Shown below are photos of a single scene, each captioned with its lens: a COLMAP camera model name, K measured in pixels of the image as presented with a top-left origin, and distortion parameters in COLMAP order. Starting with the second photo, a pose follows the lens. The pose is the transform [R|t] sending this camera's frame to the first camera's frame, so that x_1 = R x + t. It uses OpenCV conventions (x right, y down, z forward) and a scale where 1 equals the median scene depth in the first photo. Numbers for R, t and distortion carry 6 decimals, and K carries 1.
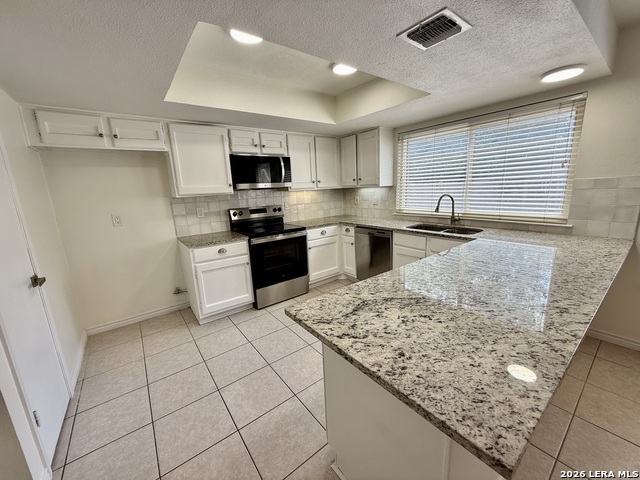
lens RADIAL K [[254.8, 0, 319.2], [0, 254.8, 240.3], [0, 0, 1]] dist [-0.000906, -0.000212]
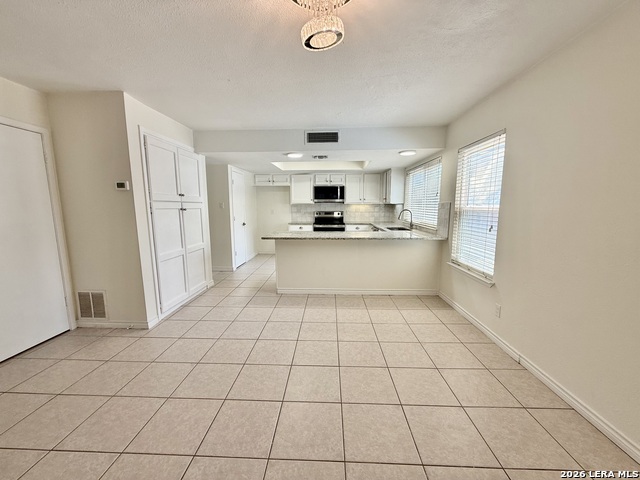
lens RADIAL K [[254.8, 0, 319.2], [0, 254.8, 240.3], [0, 0, 1]] dist [-0.000906, -0.000212]
pose [[0.767923, 0.131177, -0.626967, 1.048198], [-0.162757, 0.986641, 0.007081, 0.094136], [0.619520, 0.096605, 0.779014, -0.594285]]
